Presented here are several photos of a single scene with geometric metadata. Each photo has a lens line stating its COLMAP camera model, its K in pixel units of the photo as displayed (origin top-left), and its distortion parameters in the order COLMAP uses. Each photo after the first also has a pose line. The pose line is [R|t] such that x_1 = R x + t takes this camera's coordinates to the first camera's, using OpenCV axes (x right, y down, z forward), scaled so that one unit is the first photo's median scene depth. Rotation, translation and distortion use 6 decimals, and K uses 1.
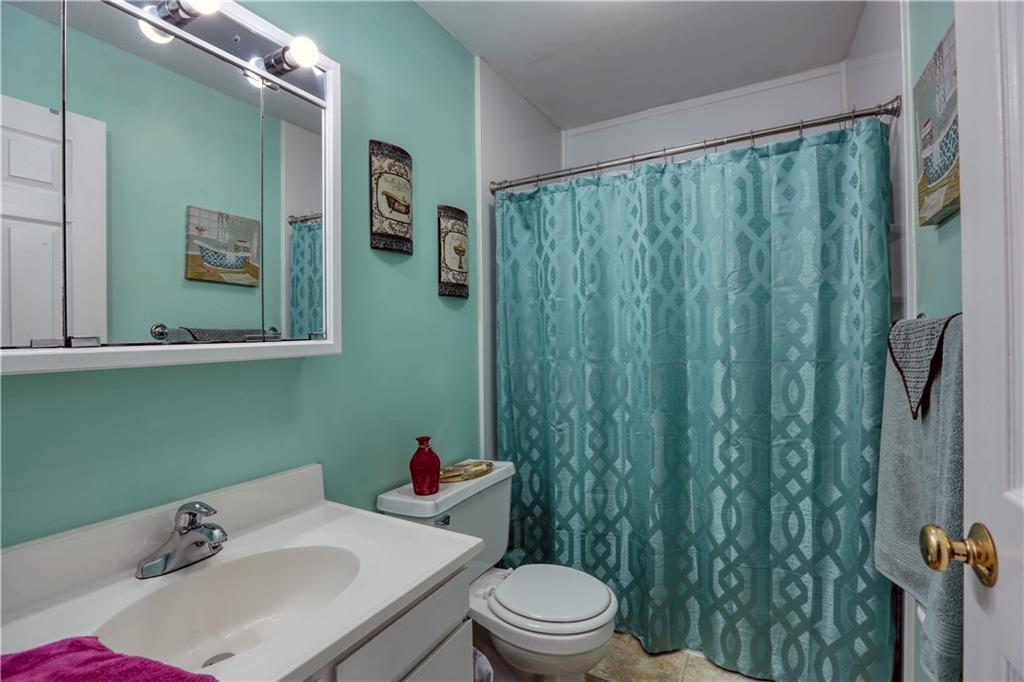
lens RADIAL K [[476.3, 0, 505.0], [0, 476.3, 336.9], [0, 0, 1]] dist [-0.021224, 0.004443]
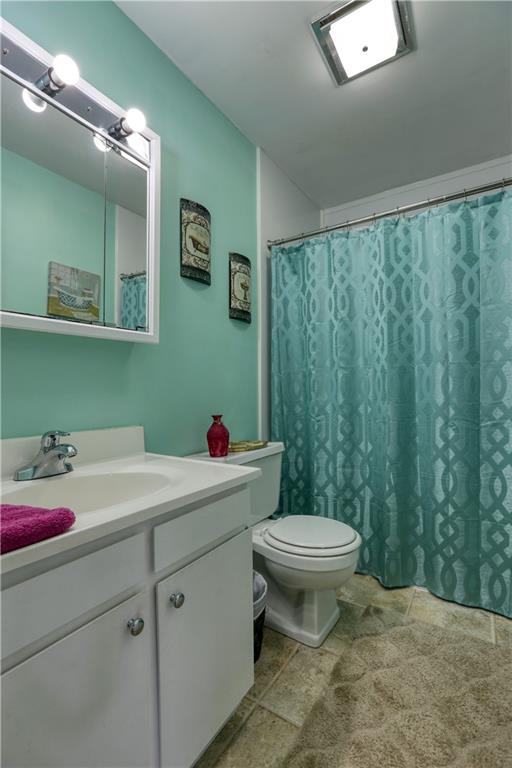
lens RADIAL K [[357.2, 0, 259.4], [0, 357.2, 384.8], [0, 0, 1]] dist [-0.021224, 0.004443]
pose [[0.998780, 0.007390, -0.048835, -0.001575], [-0.007998, 0.999893, -0.012264, 0.121042], [0.048739, 0.012639, 0.998732, -0.012041]]
